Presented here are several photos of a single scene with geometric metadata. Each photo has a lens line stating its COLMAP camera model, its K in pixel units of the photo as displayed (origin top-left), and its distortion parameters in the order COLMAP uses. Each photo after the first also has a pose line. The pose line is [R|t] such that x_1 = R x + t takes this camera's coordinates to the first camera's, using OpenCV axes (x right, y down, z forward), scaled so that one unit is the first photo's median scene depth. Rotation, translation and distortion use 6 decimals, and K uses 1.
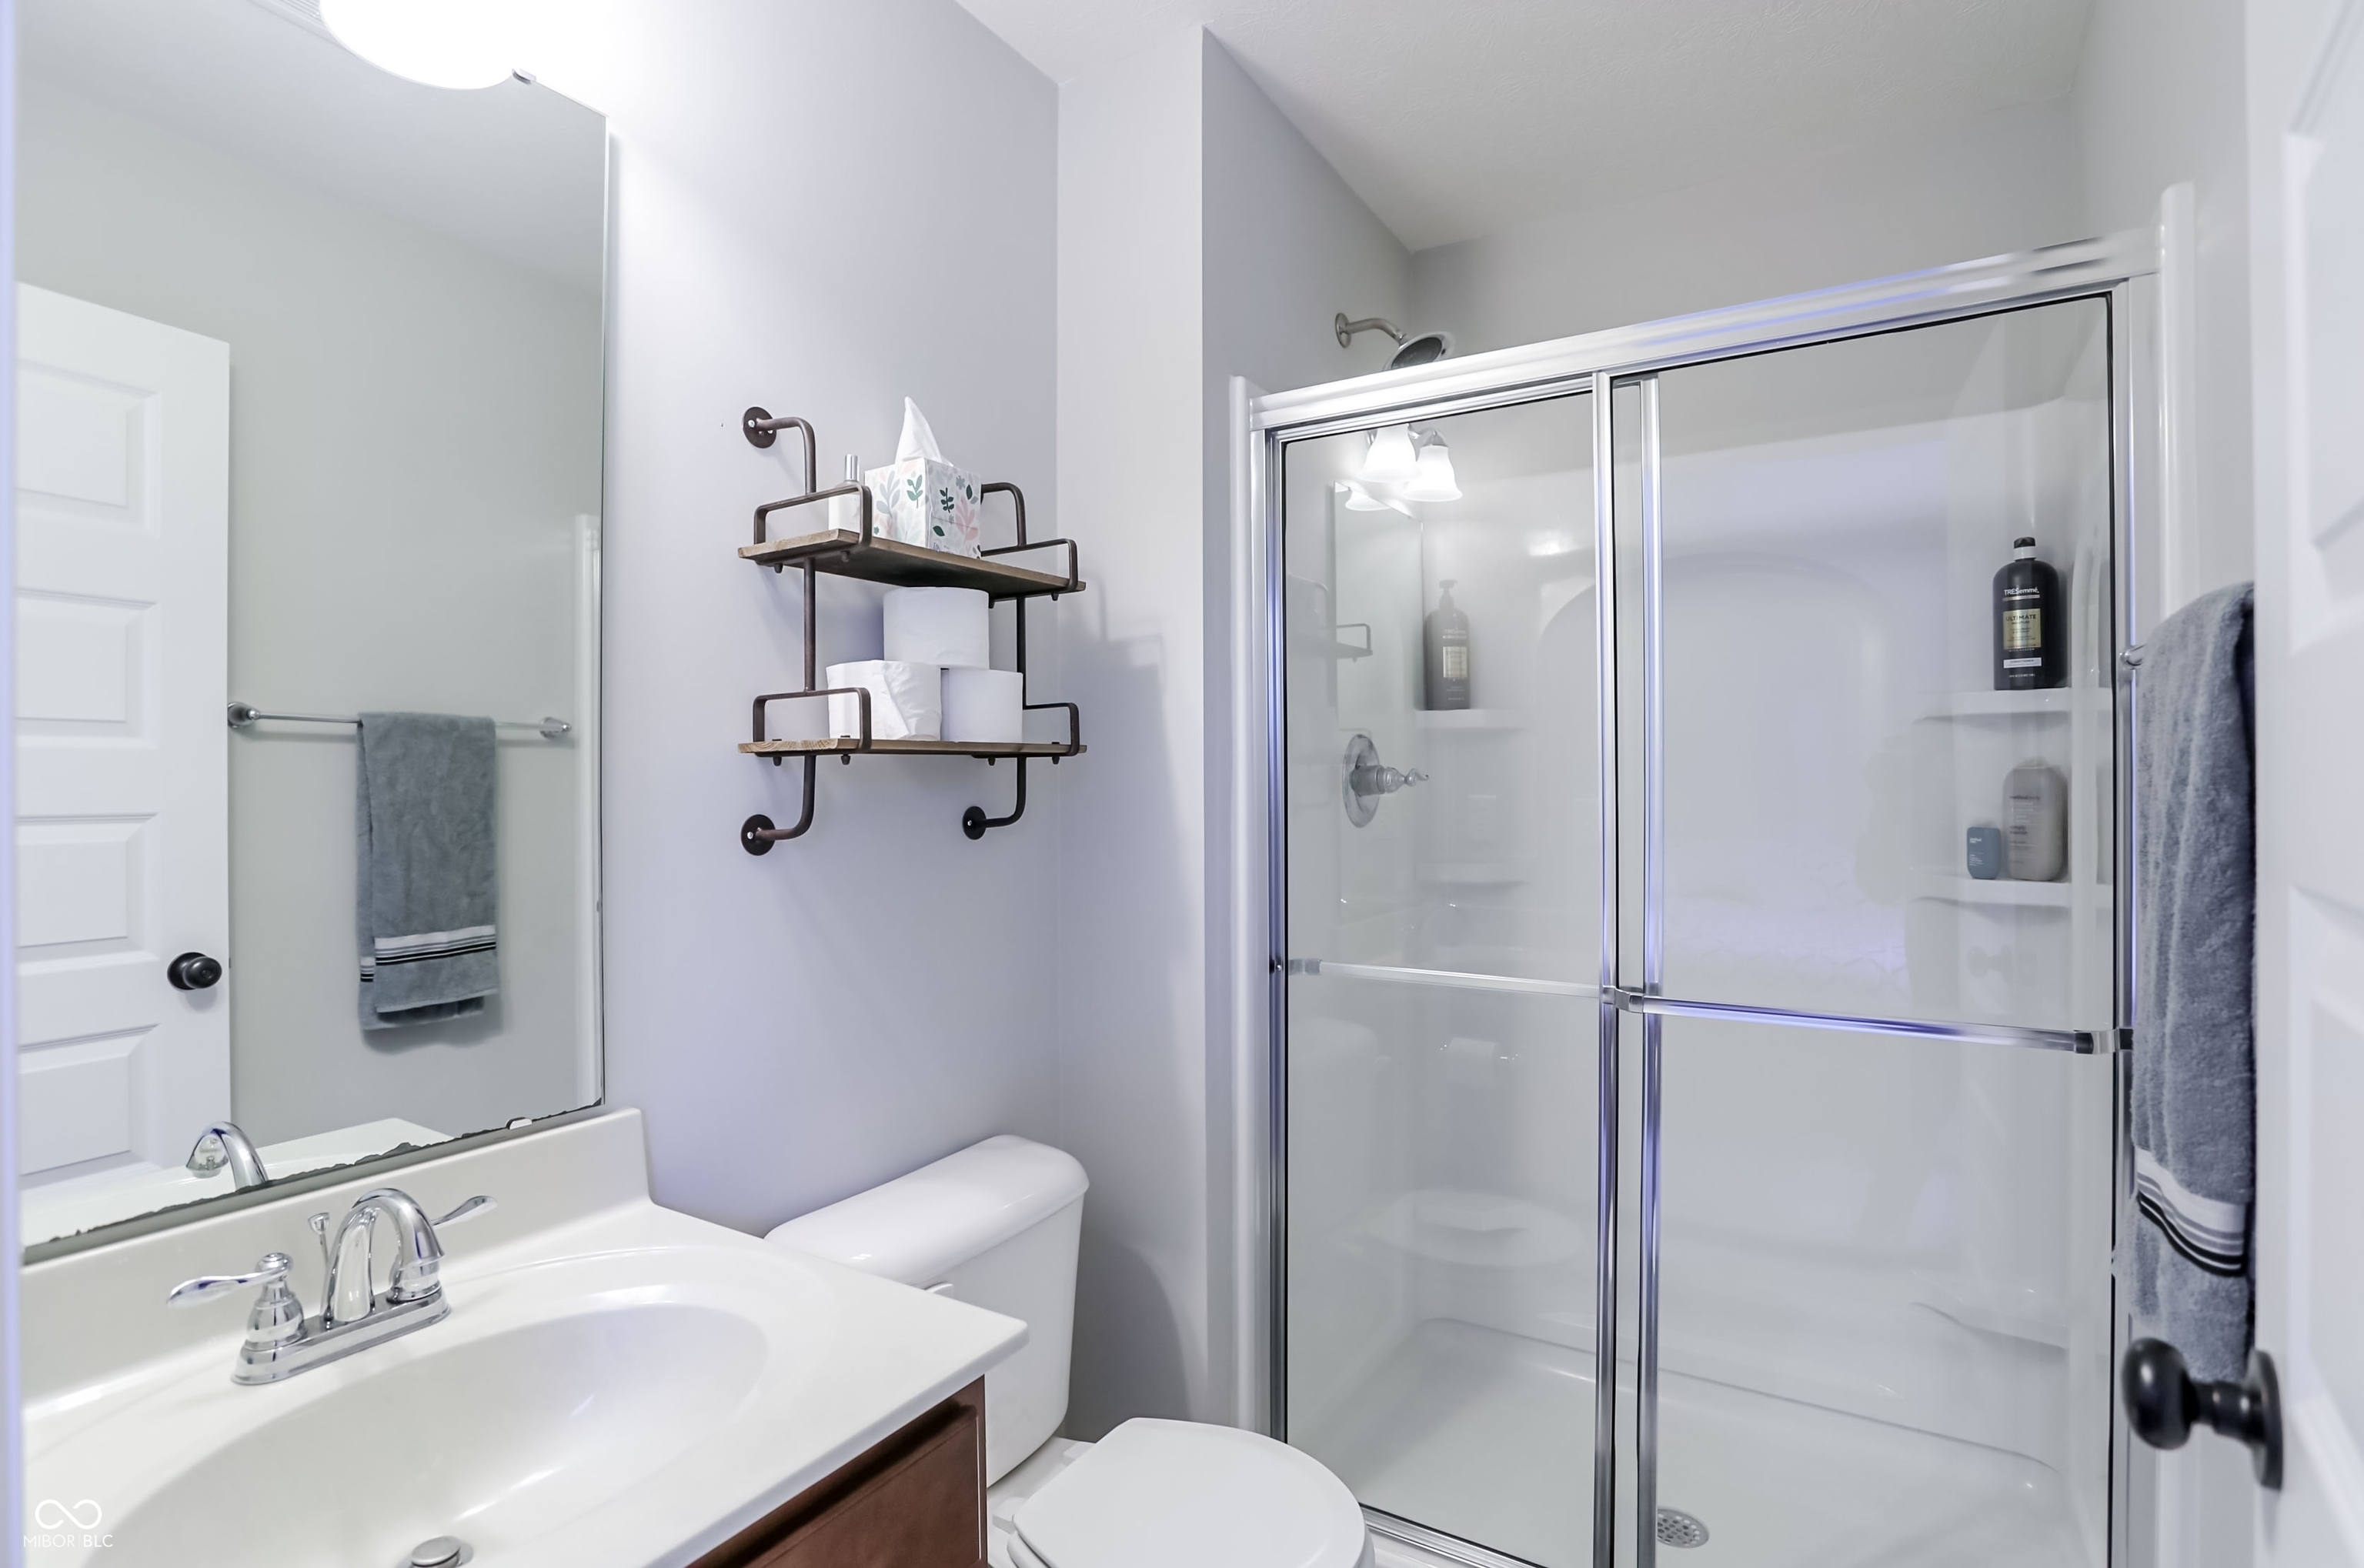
lens RADIAL K [[1151.0, 0, 1188.5], [0, 1151.0, 779.6], [0, 0, 1]] dist [-0.000022, -0.014961]
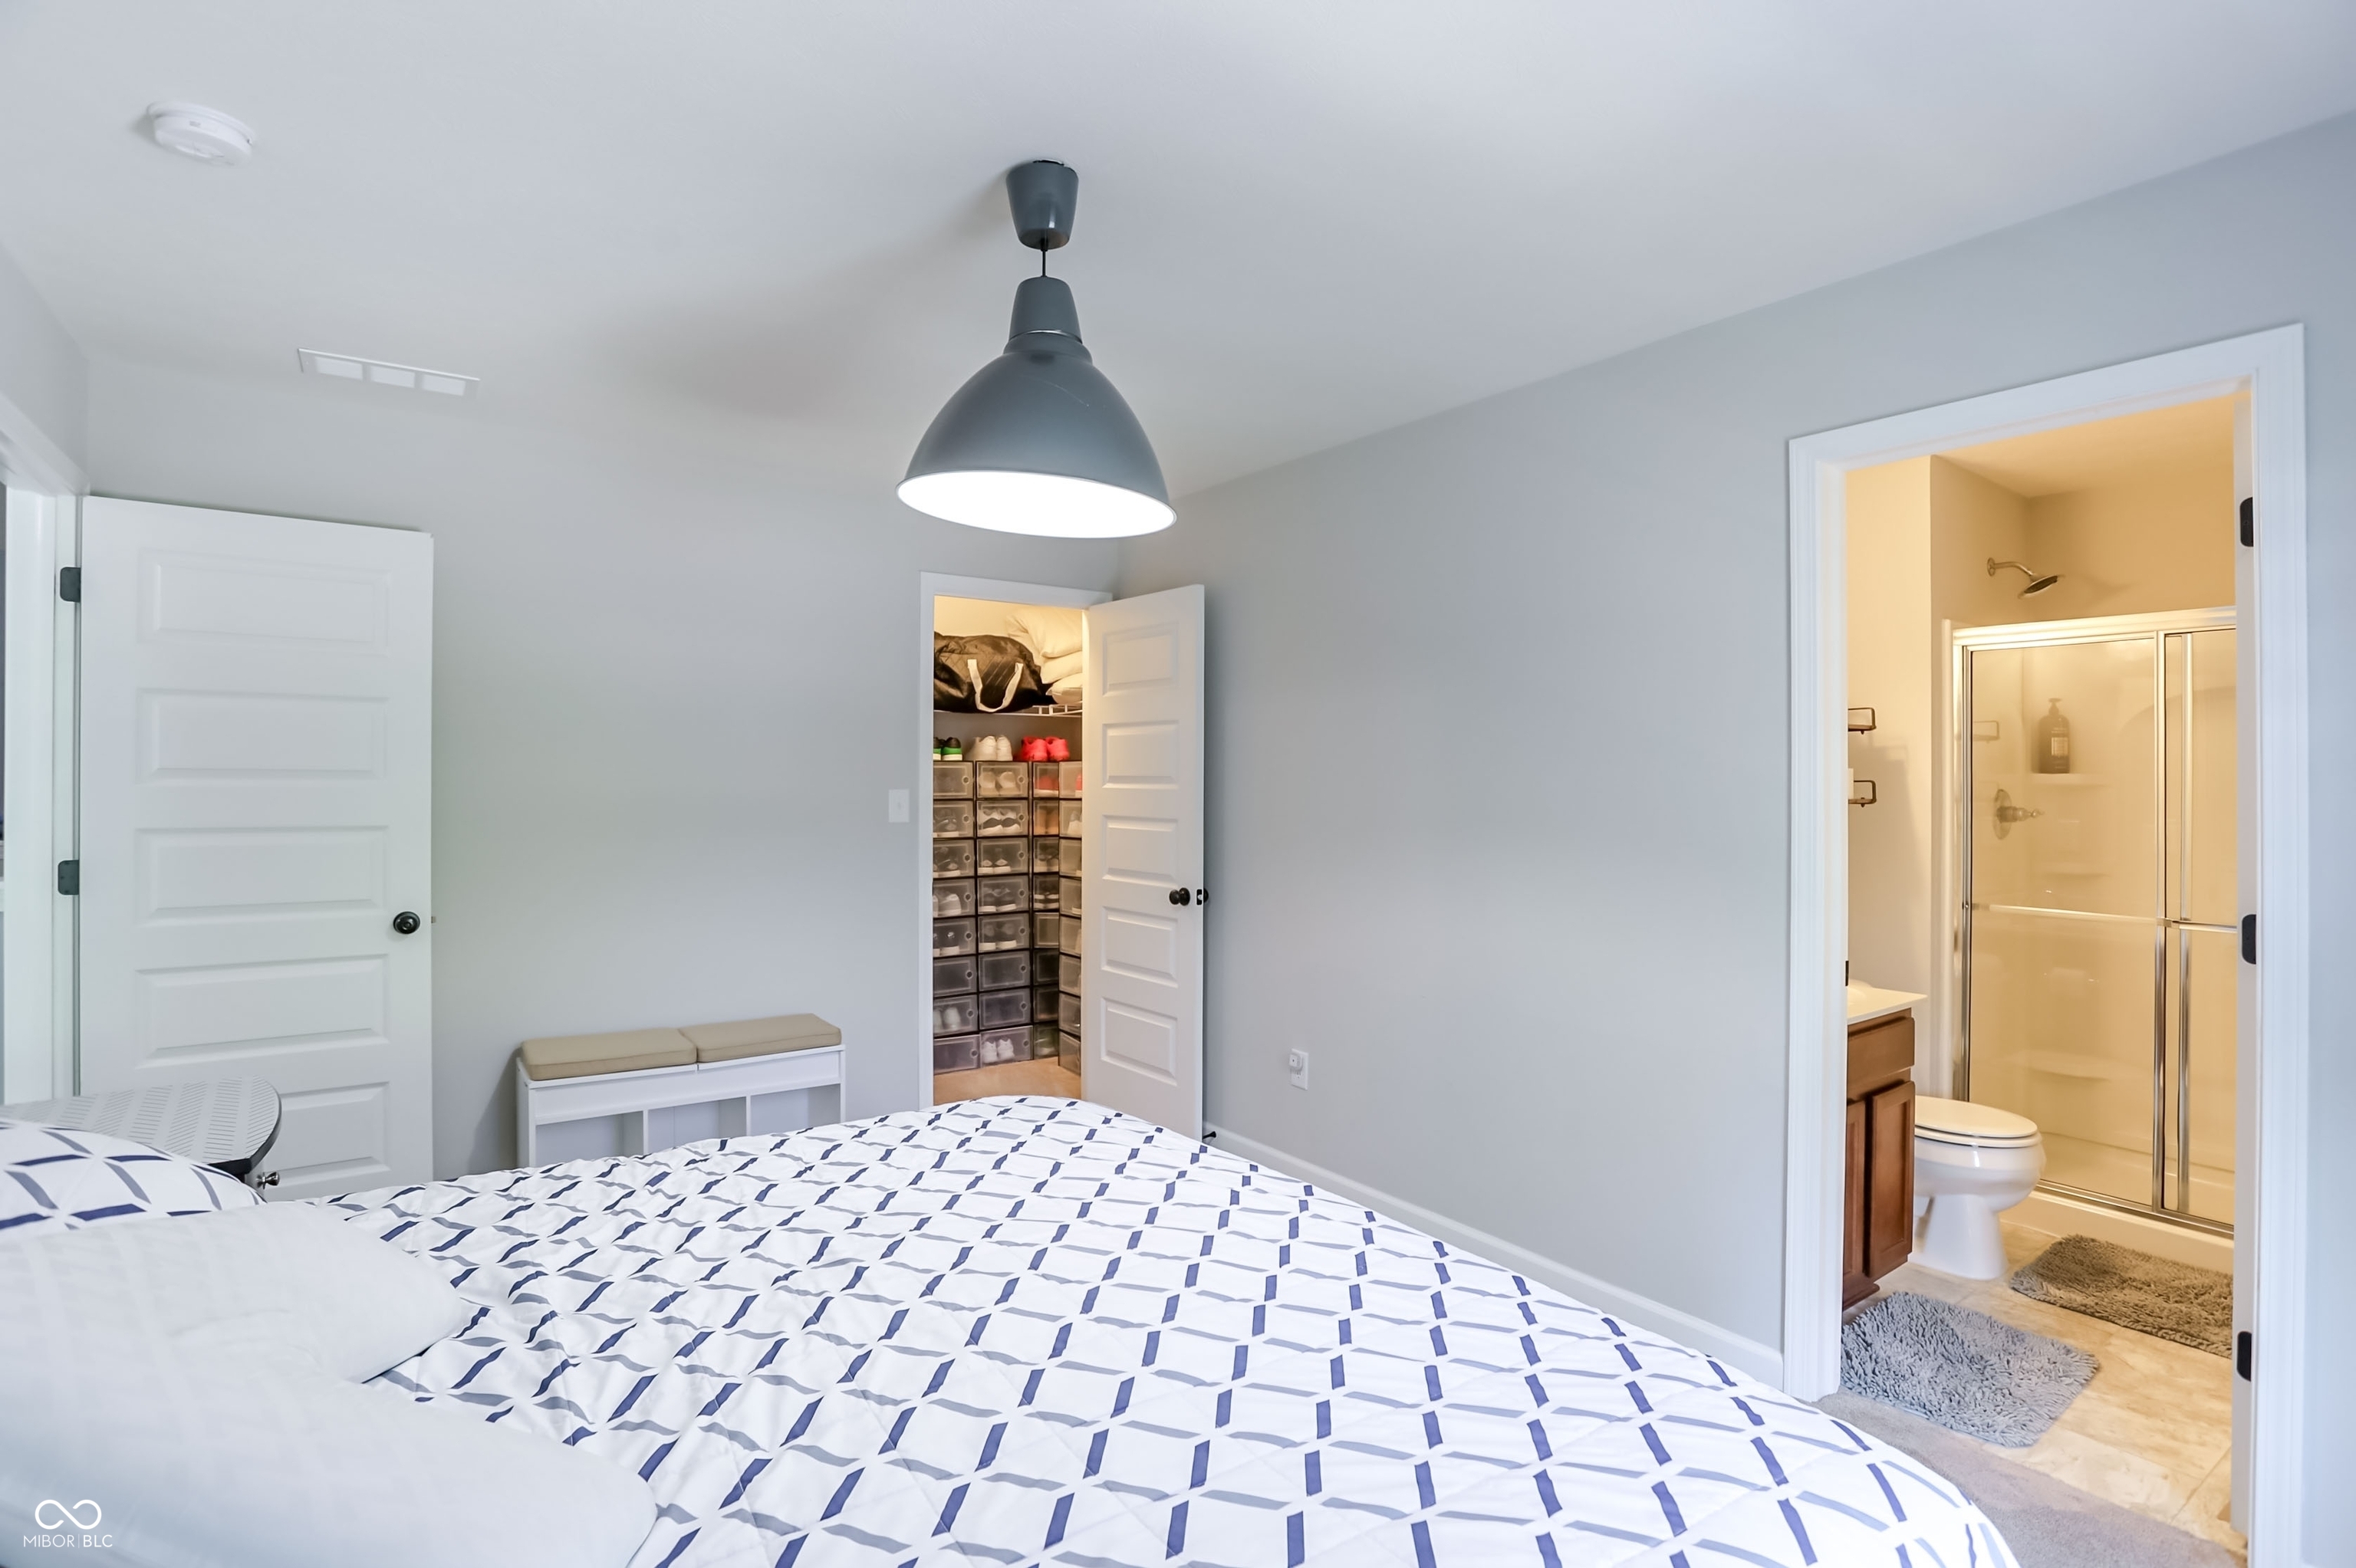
lens RADIAL K [[1147.1, 0, 1184.5], [0, 1147.1, 779.6], [0, 0, 1]] dist [-0.000022, -0.014961]
pose [[0.931315, 0.011511, -0.364032, -0.404634], [-0.012050, 0.999927, 0.000793, -0.040475], [0.364014, 0.003648, 0.931386, -1.184304]]
